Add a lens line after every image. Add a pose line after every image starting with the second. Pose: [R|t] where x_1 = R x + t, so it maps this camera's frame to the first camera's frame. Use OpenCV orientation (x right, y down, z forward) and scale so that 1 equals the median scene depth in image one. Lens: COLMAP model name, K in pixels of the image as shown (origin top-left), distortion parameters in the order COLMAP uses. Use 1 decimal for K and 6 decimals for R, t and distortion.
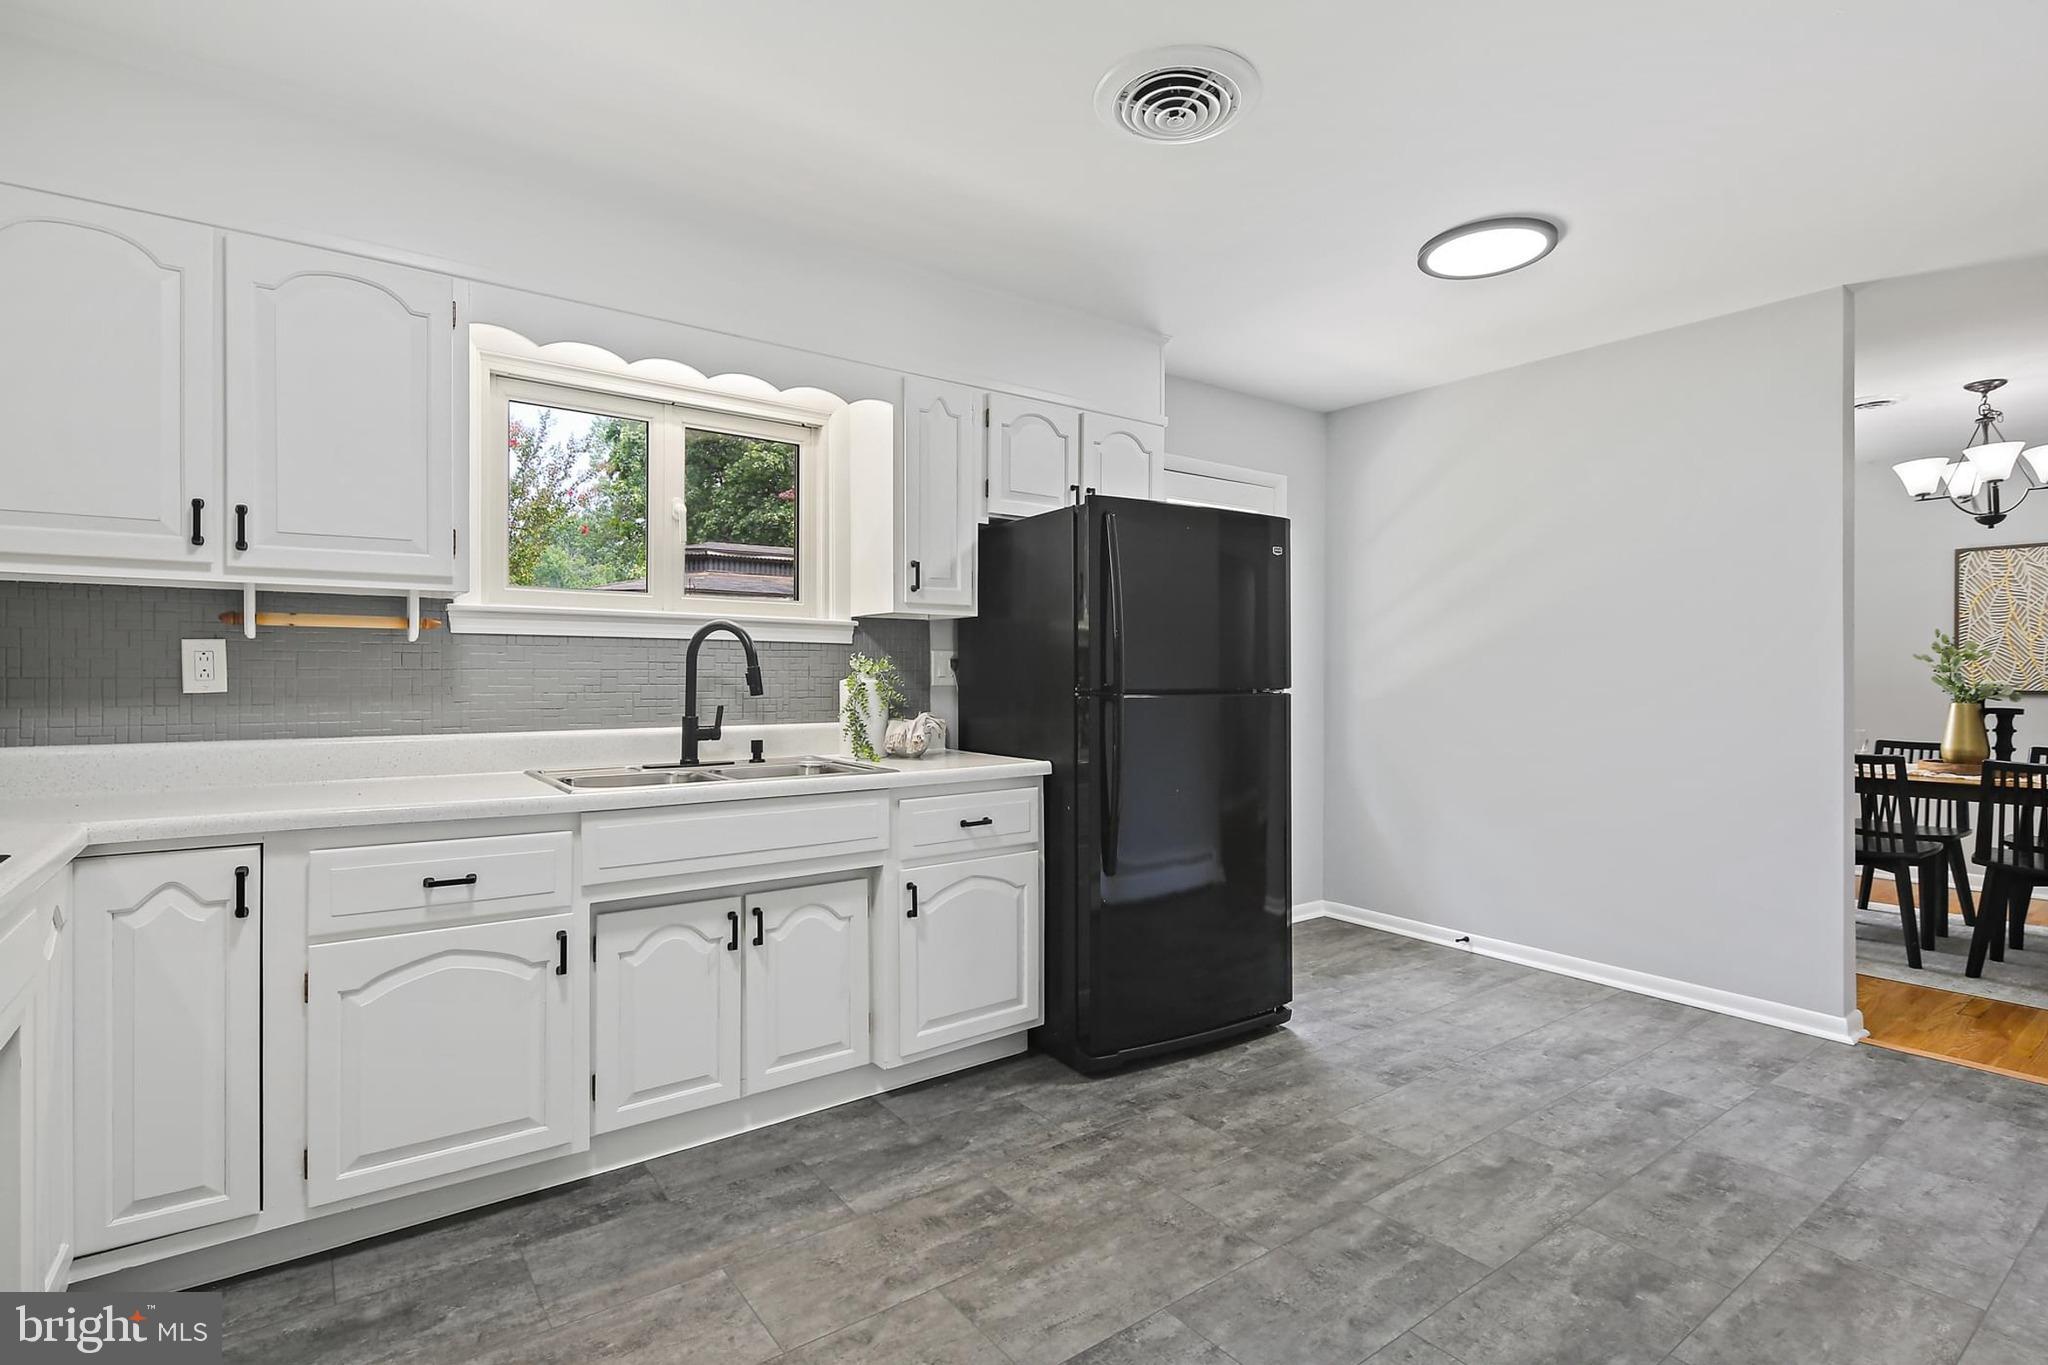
lens RADIAL K [[988.5, 0, 1025.4], [0, 988.5, 679.0], [0, 0, 1]] dist [0.006033, -0.005214]
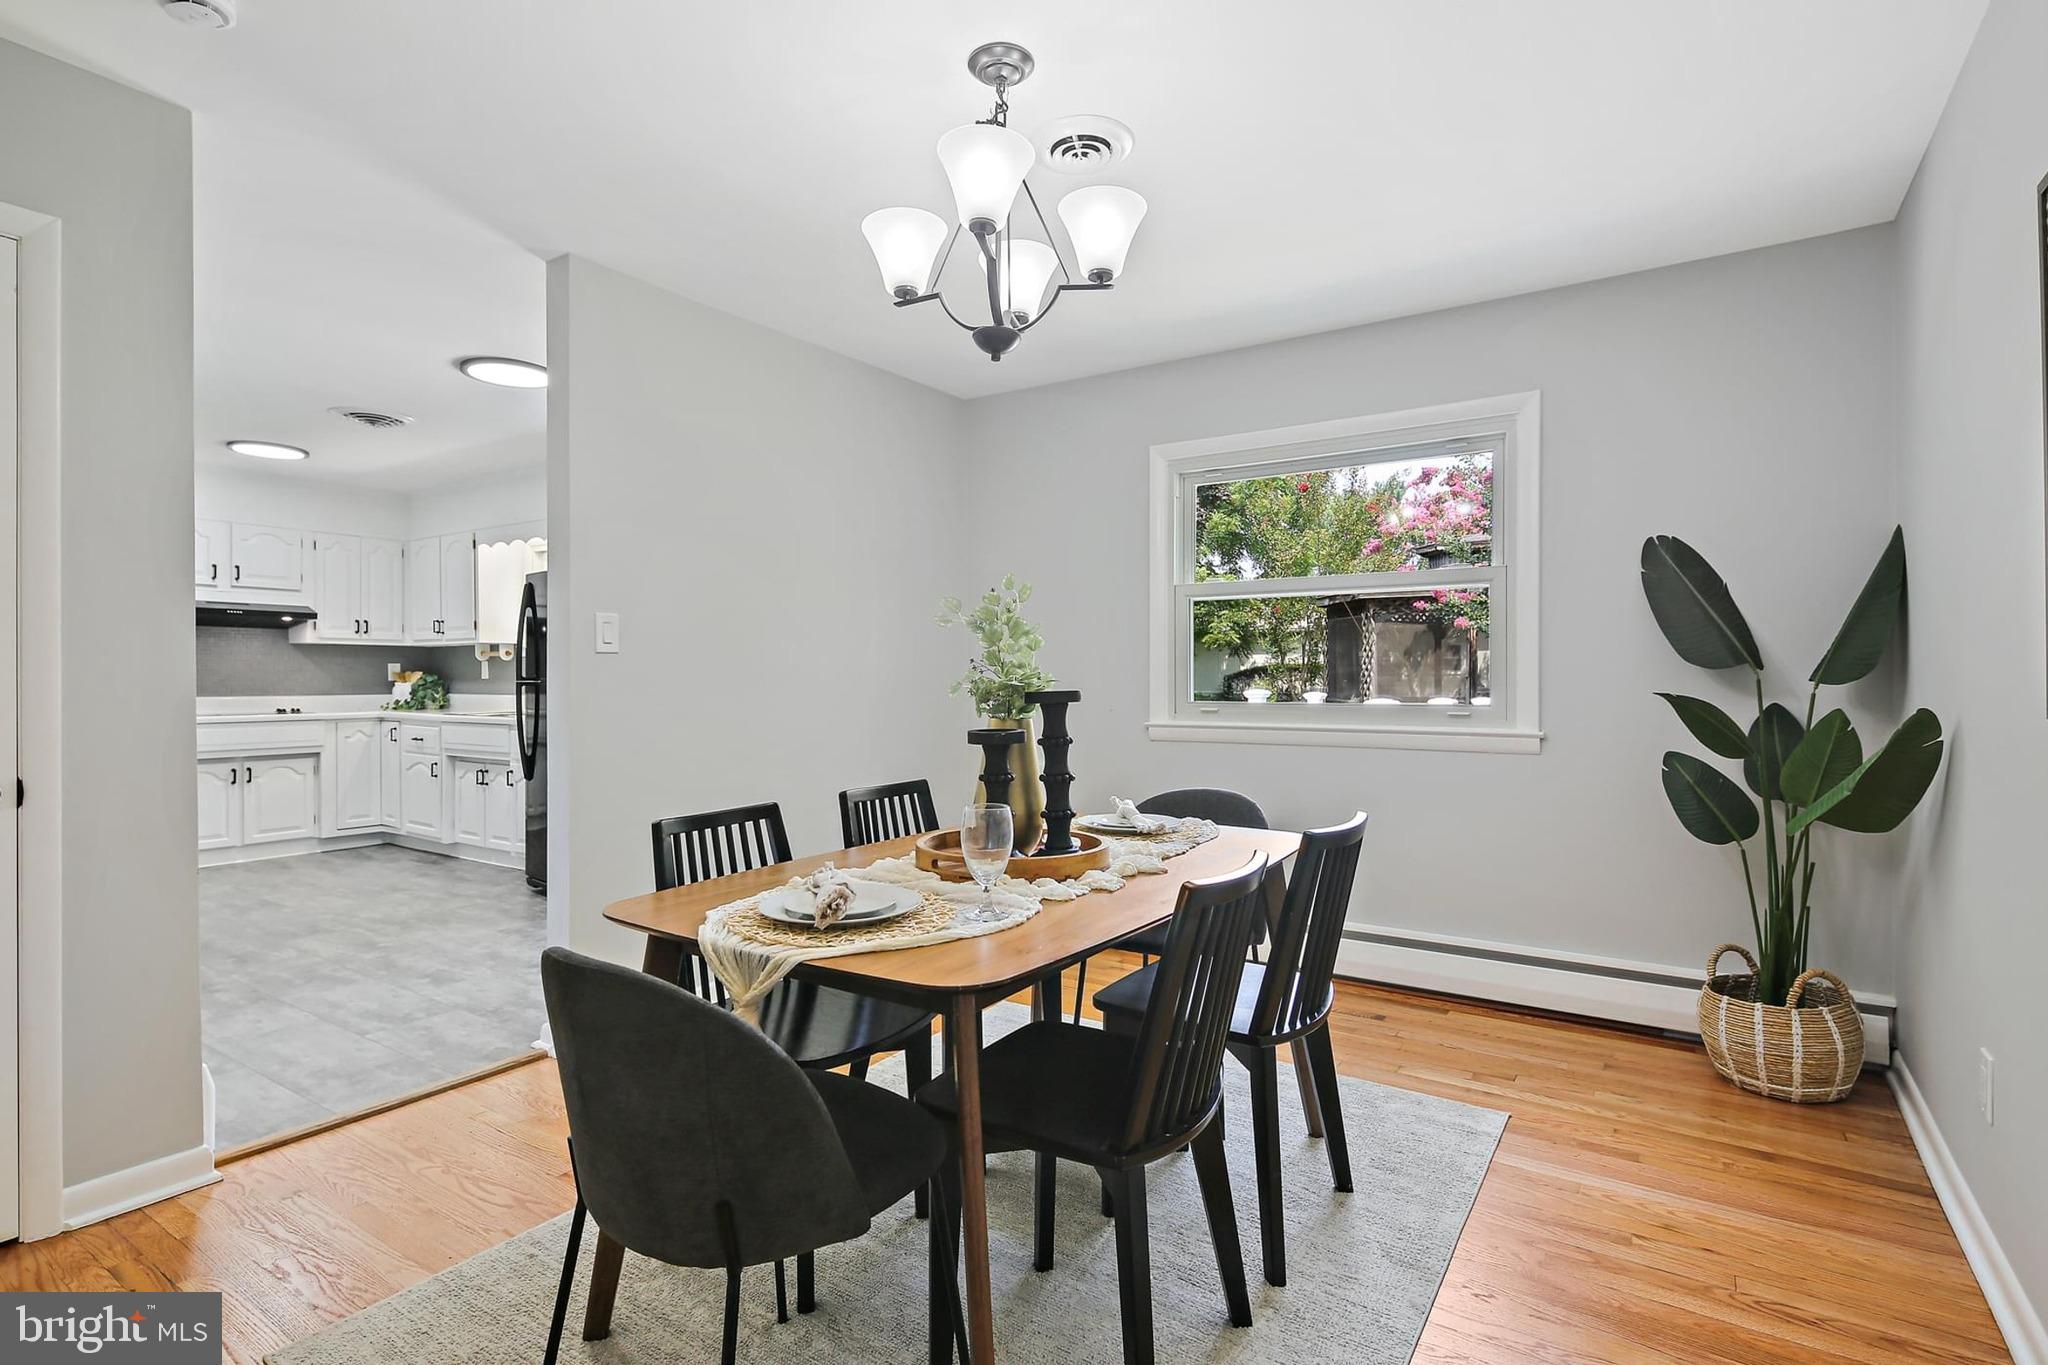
lens RADIAL K [[988.5, 0, 1025.4], [0, 988.5, 679.0], [0, 0, 1]] dist [0.006033, -0.005214]
pose [[0.334942, 0.002729, -0.942235, 2.520569], [-0.001045, 0.999996, 0.002525, 0.005753], [0.942238, 0.000139, 0.334944, 1.487197]]
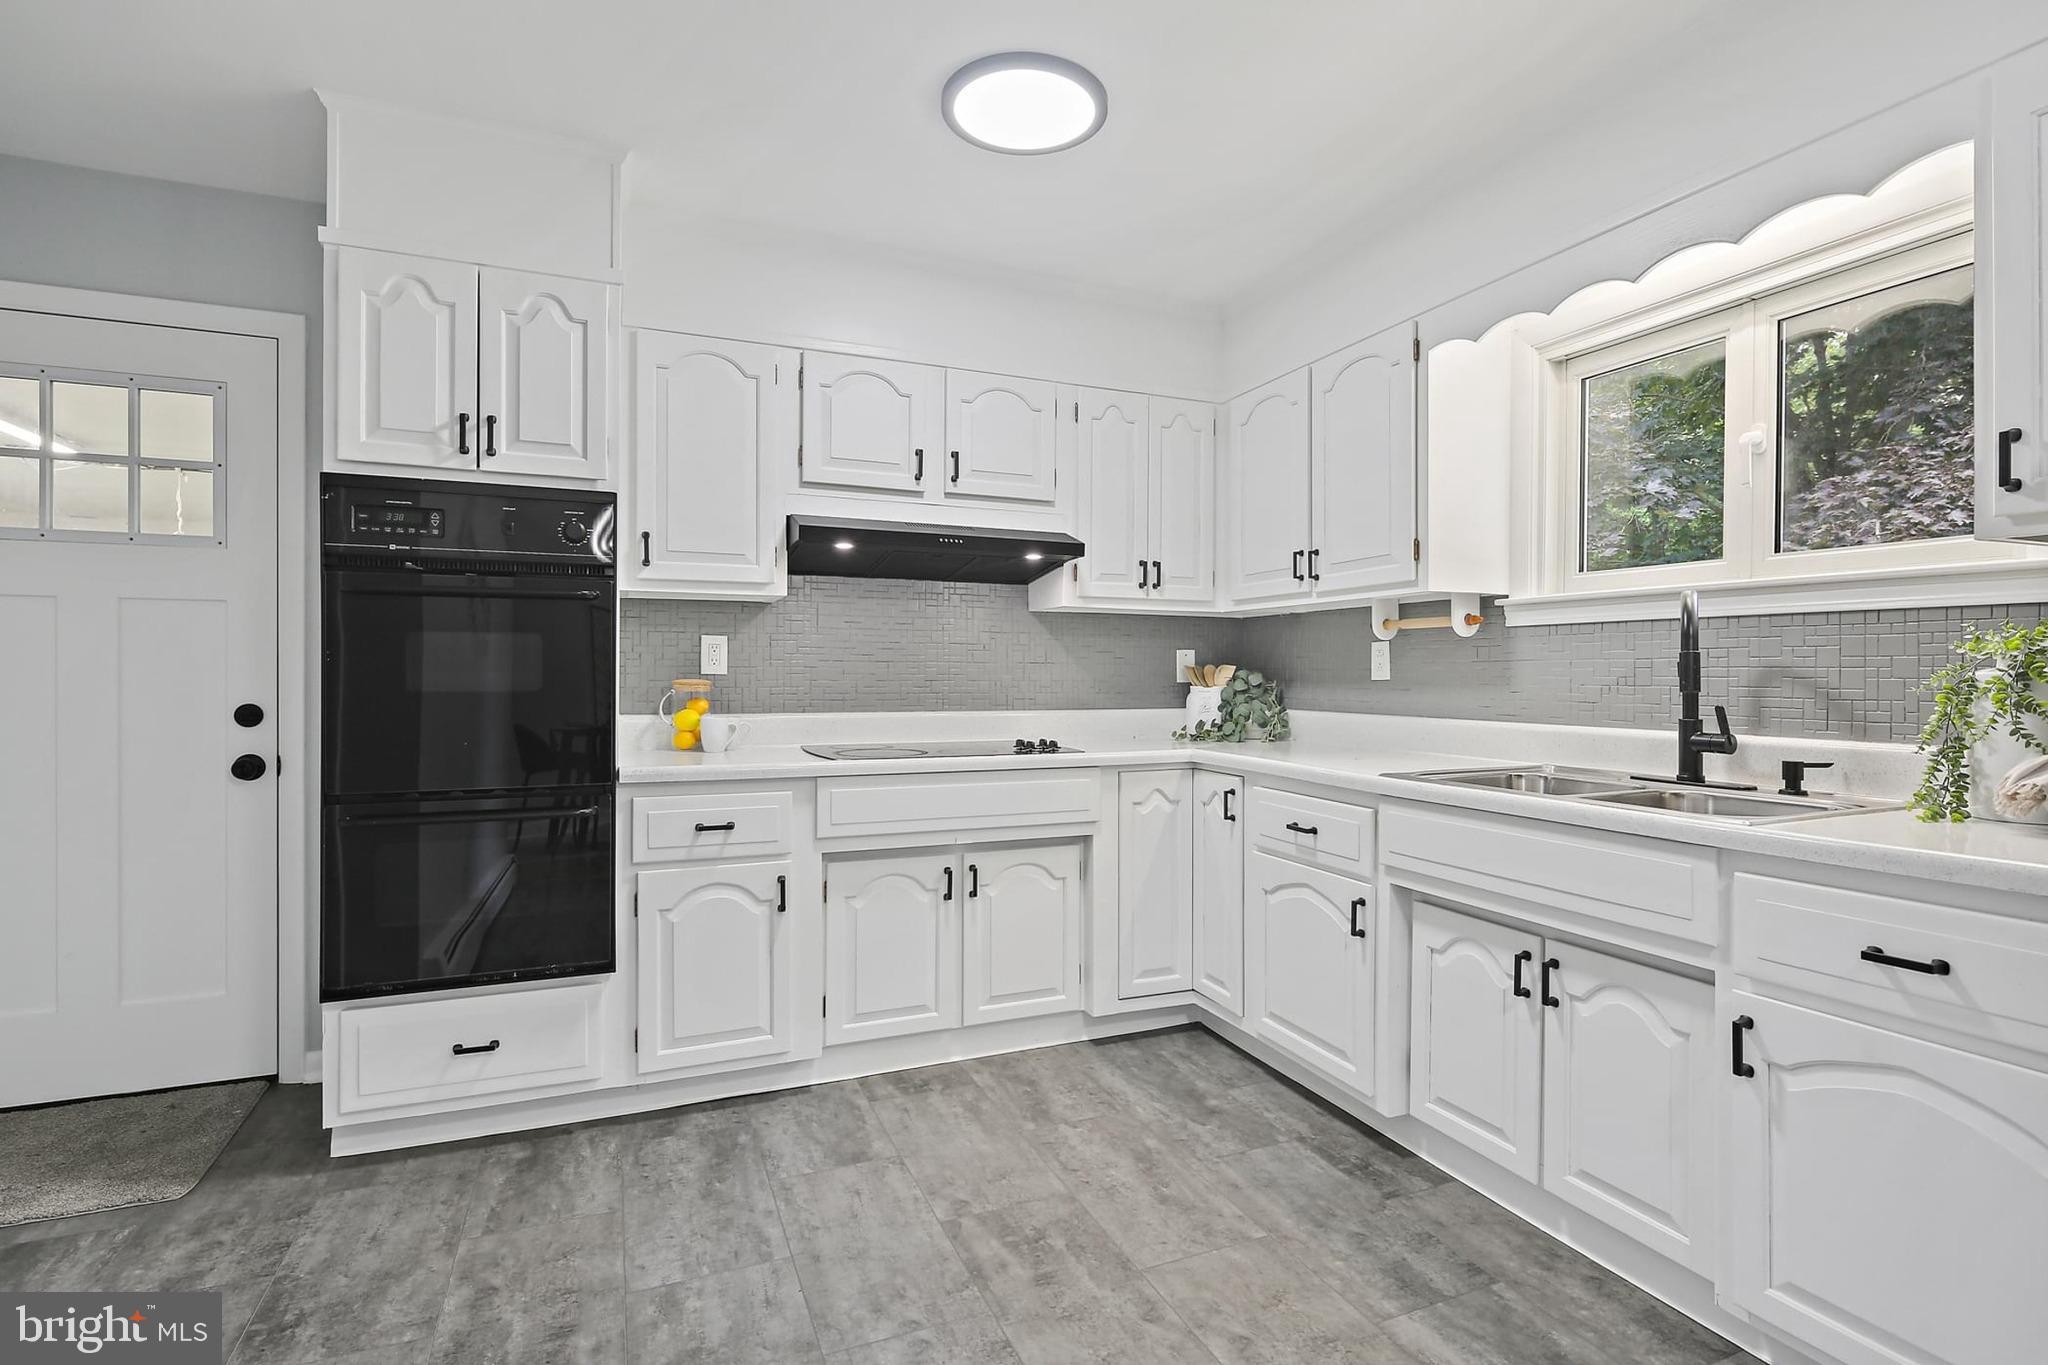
lens RADIAL K [[988.5, 0, 1025.4], [0, 988.5, 679.0], [0, 0, 1]] dist [0.006033, -0.005214]
pose [[-0.241618, 0.005325, -0.970357, 0.619260], [-0.005054, 0.999964, 0.006746, 0.005496], [0.970358, 0.006534, -0.241582, 0.814763]]
